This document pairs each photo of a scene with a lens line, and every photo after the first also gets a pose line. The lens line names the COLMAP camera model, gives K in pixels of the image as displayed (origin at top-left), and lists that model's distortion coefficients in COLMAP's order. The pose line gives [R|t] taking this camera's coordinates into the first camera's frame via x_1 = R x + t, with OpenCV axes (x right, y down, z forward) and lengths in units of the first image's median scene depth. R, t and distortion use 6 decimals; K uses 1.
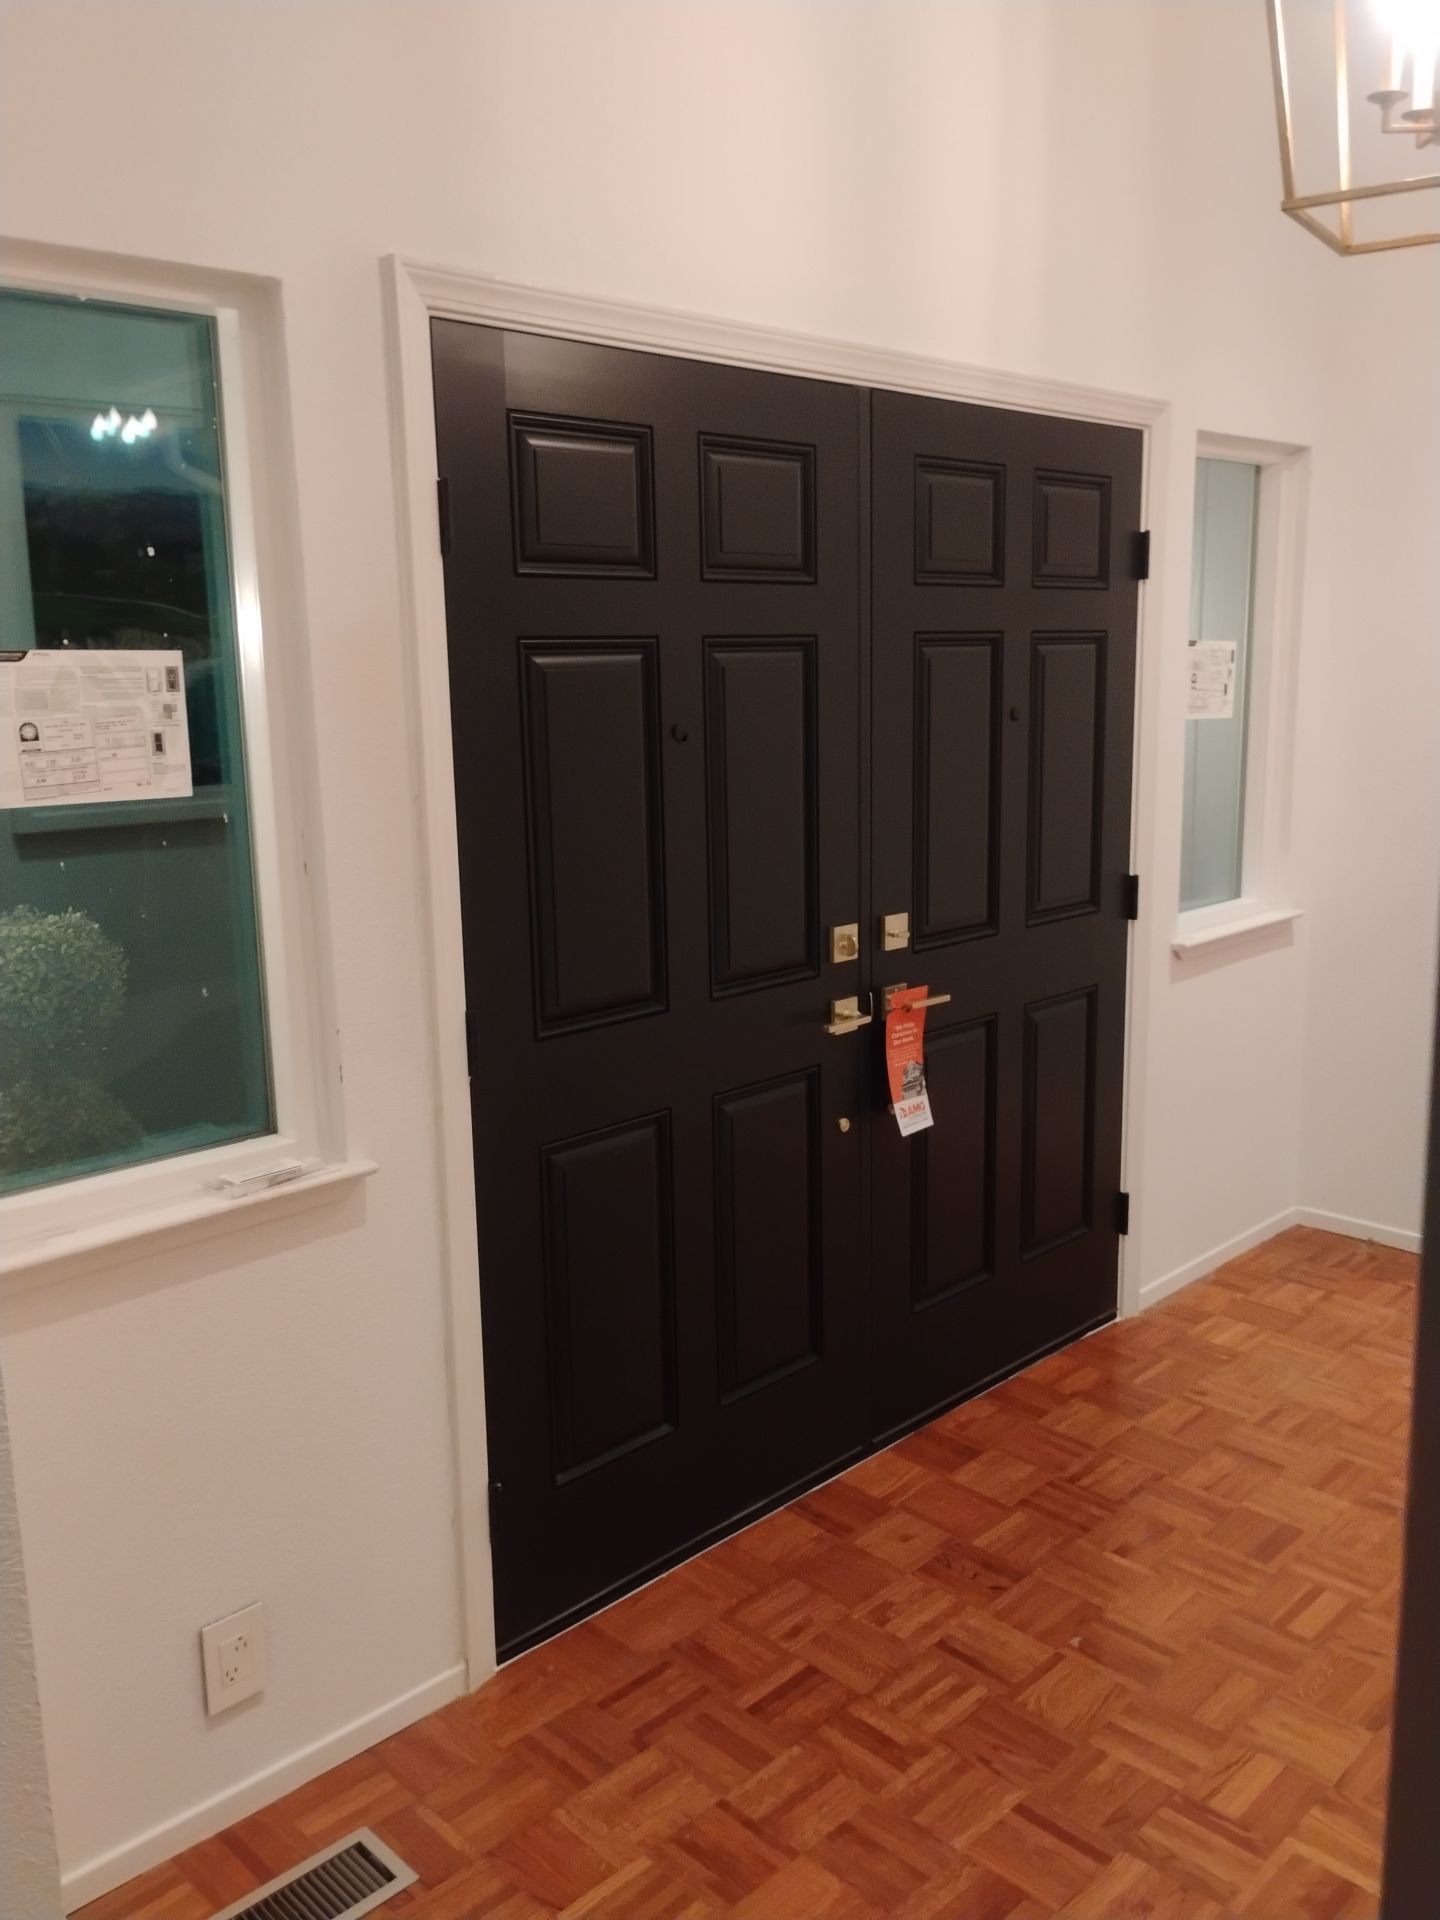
lens RADIAL K [[1585.0, 0, 725.3], [0, 1585.0, 964.7], [0, 0, 1]] dist [0.040149, -0.063802]
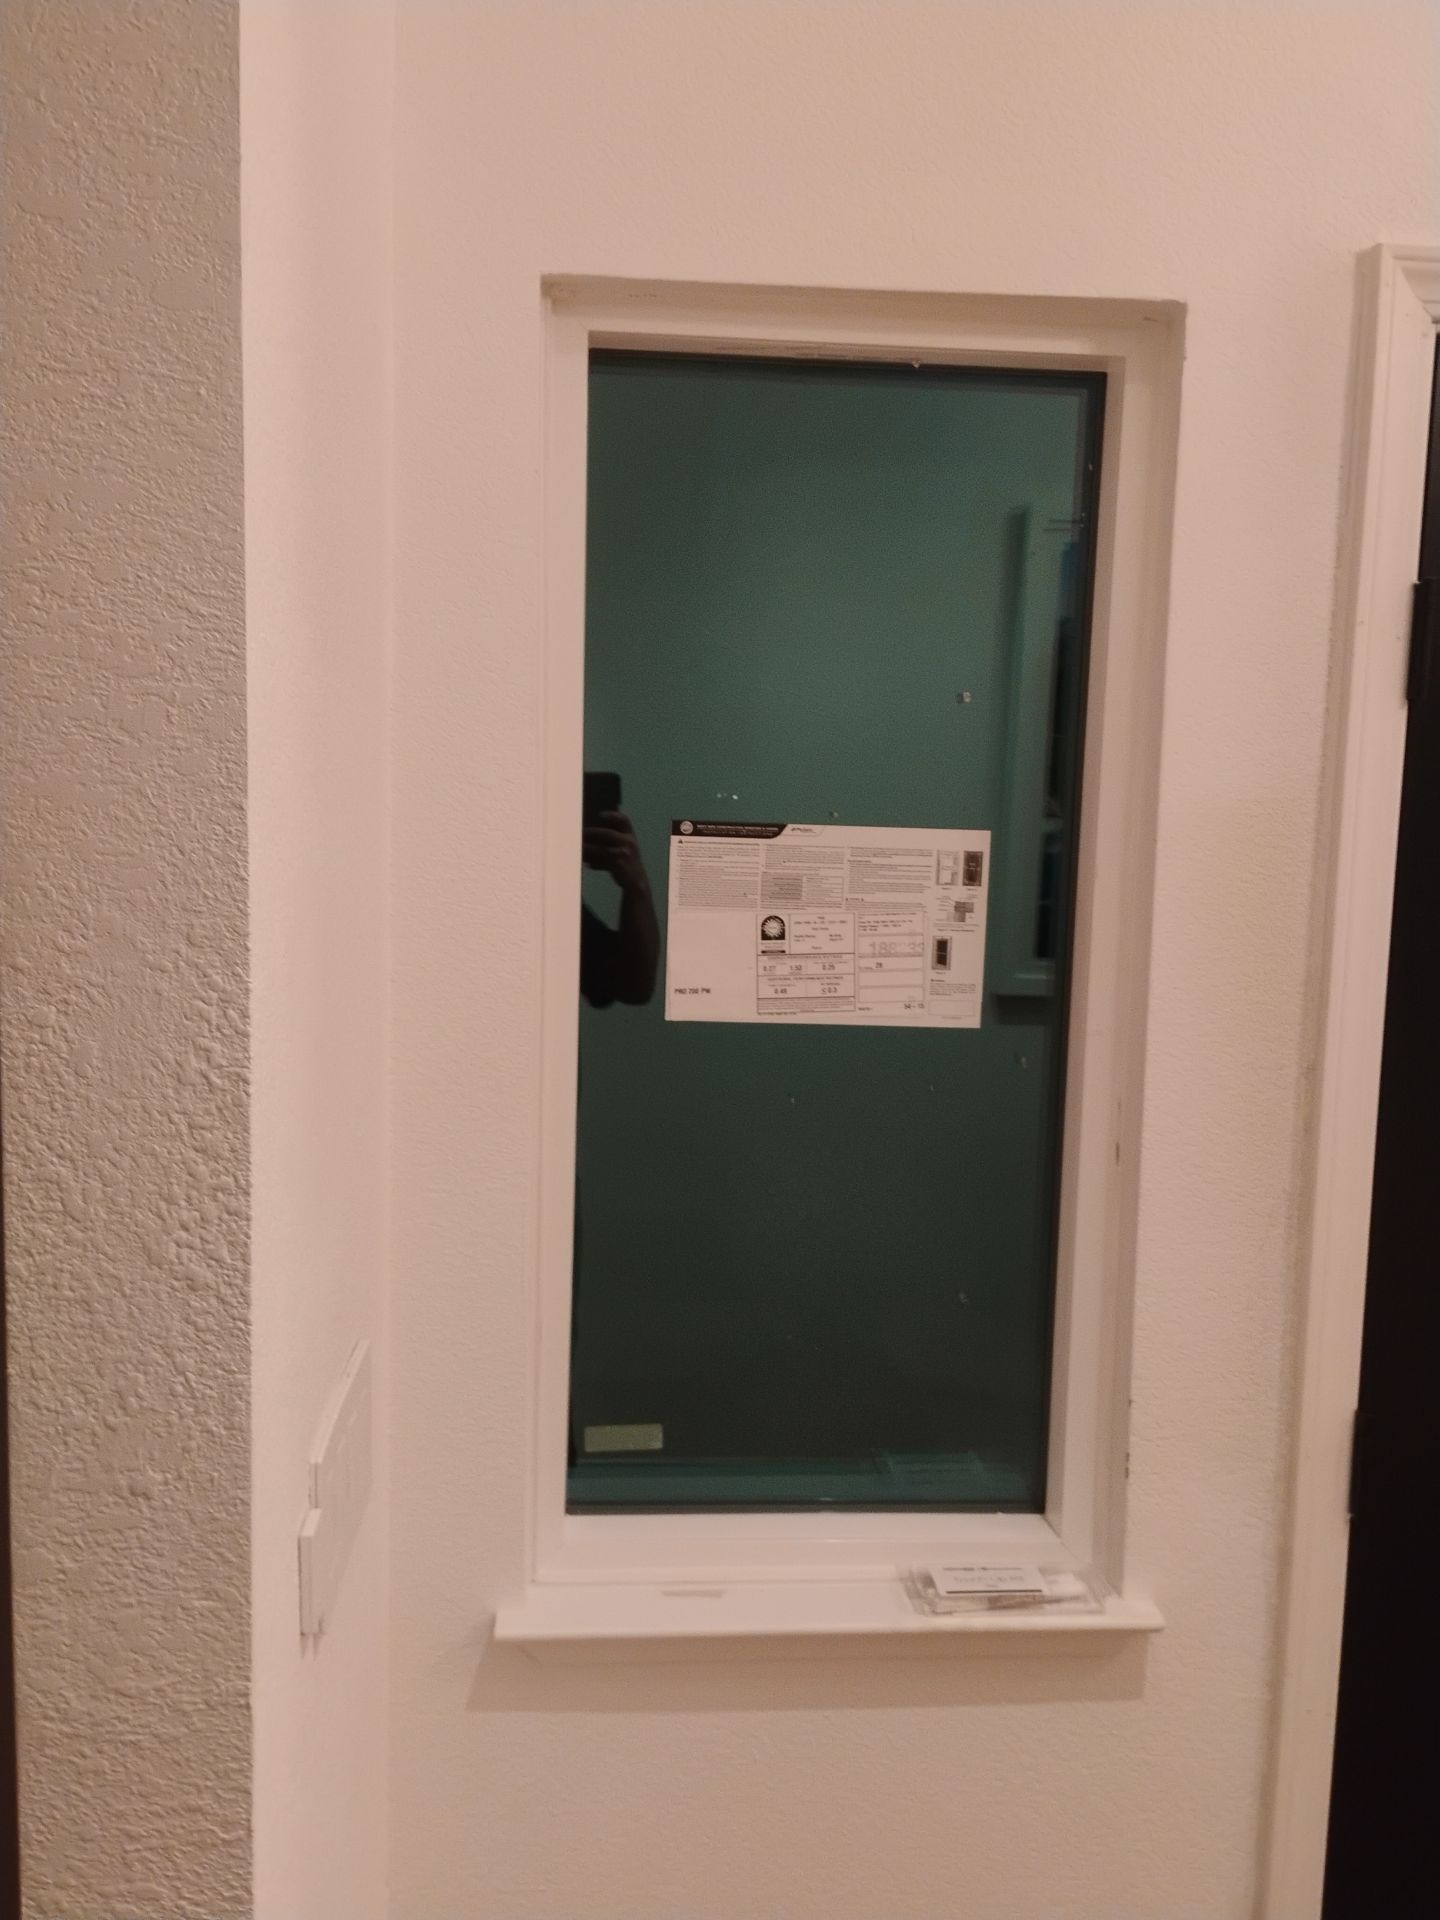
lens RADIAL K [[1585.0, 0, 709.6], [0, 1585.0, 965.9], [0, 0, 1]] dist [0.040149, -0.063802]
pose [[0.759150, 0.108654, -0.641783, 0.032112], [-0.161109, 0.986656, -0.023531, -0.099037], [0.630663, 0.121261, 0.766525, 0.373236]]
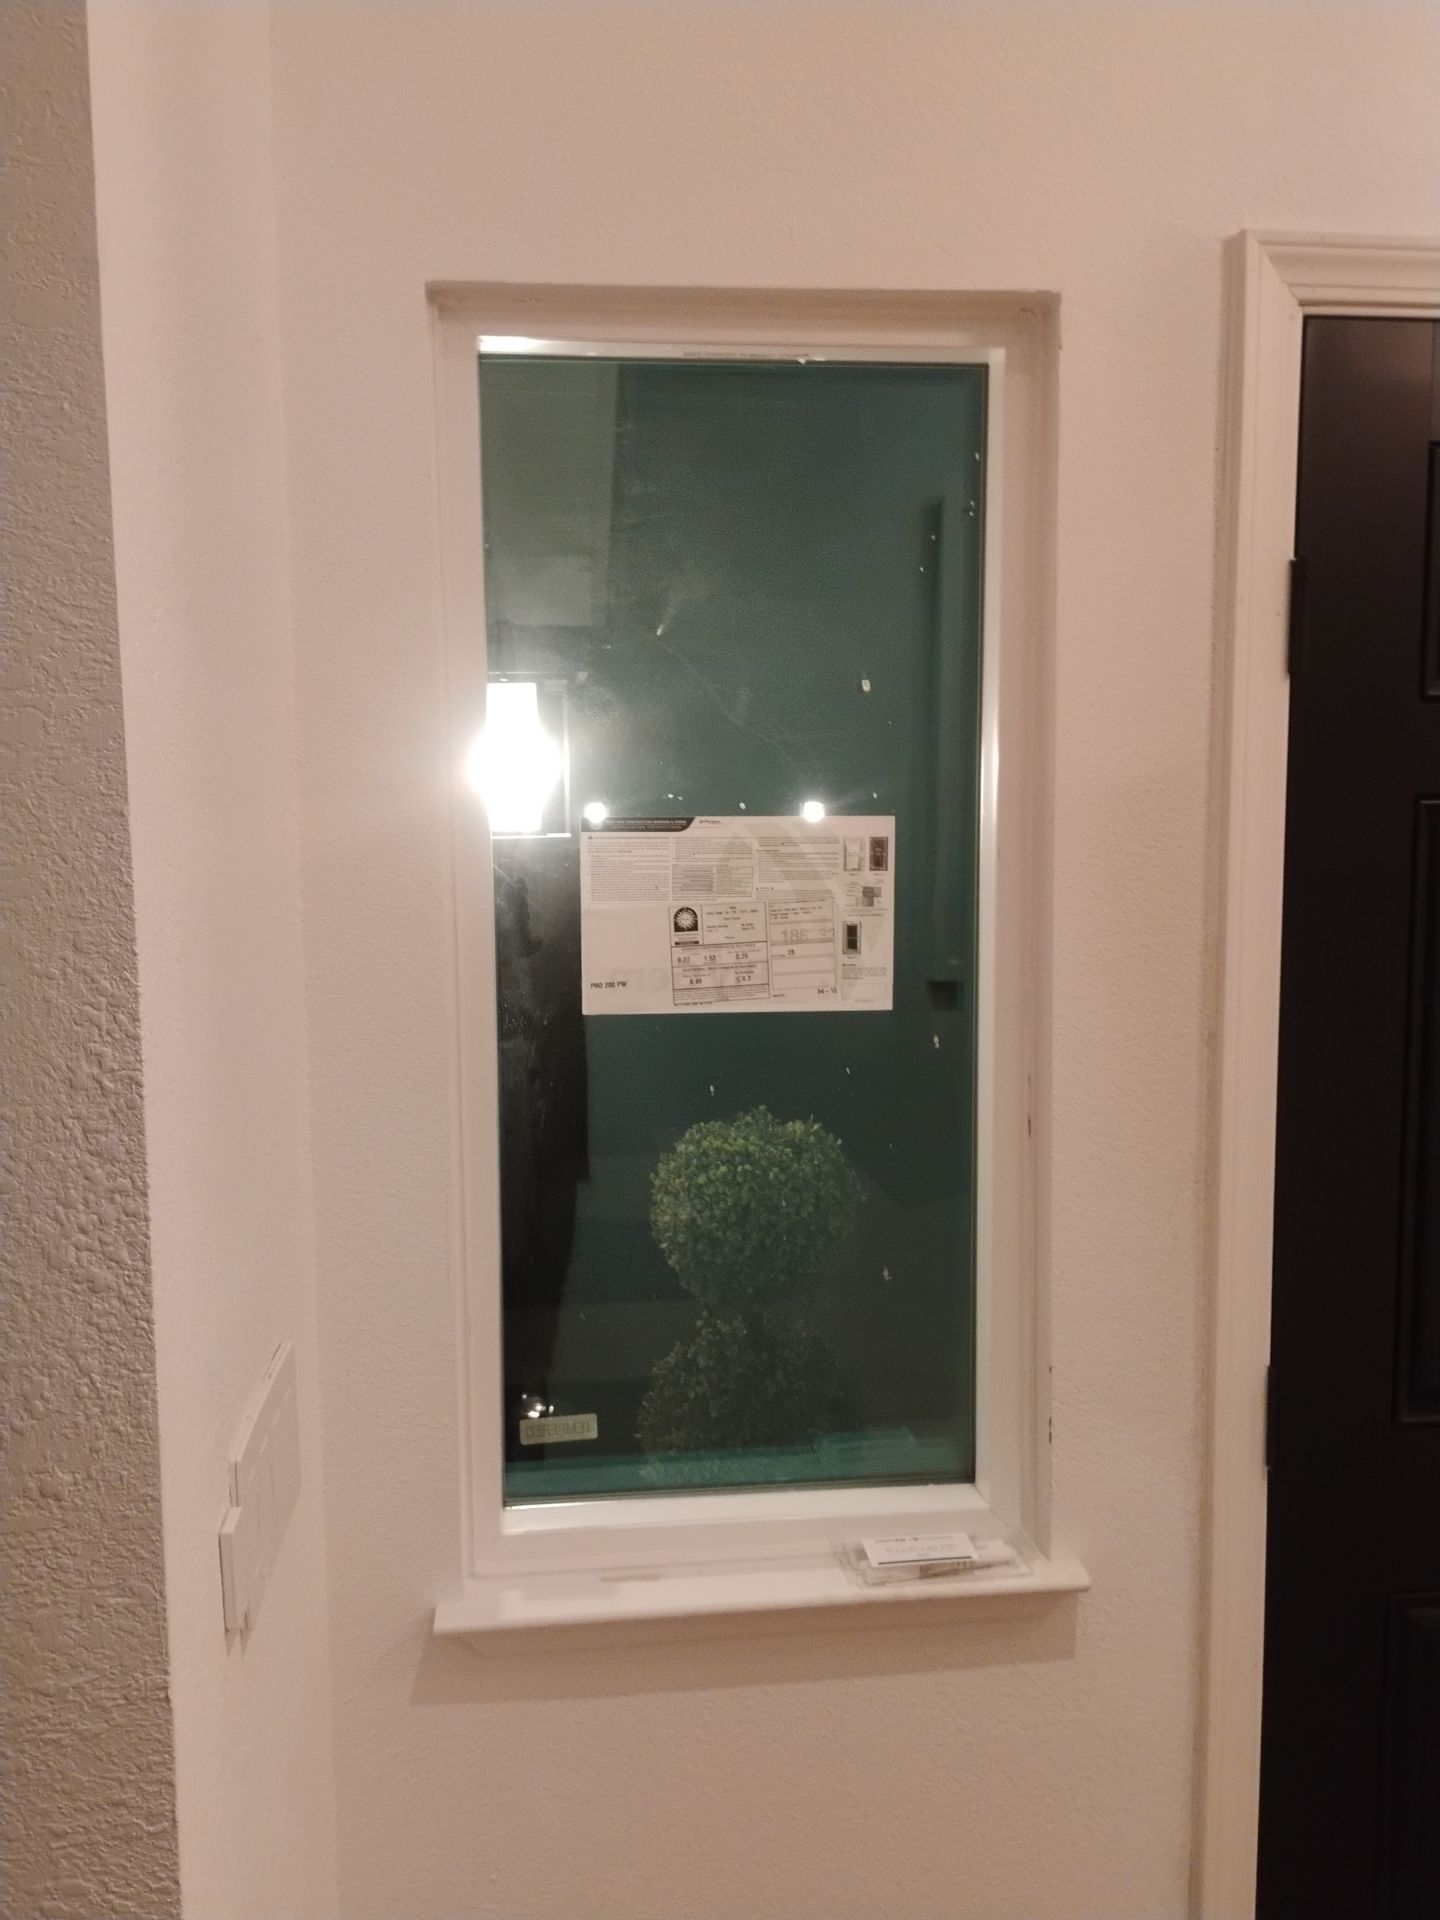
lens RADIAL K [[1585.0, 0, 710.6], [0, 1585.0, 965.2], [0, 0, 1]] dist [0.040149, -0.063802]
pose [[0.782974, 0.077554, -0.617201, 0.051587], [-0.120840, 0.992260, -0.028614, -0.097234], [0.610204, 0.096986, 0.786285, 0.376245]]
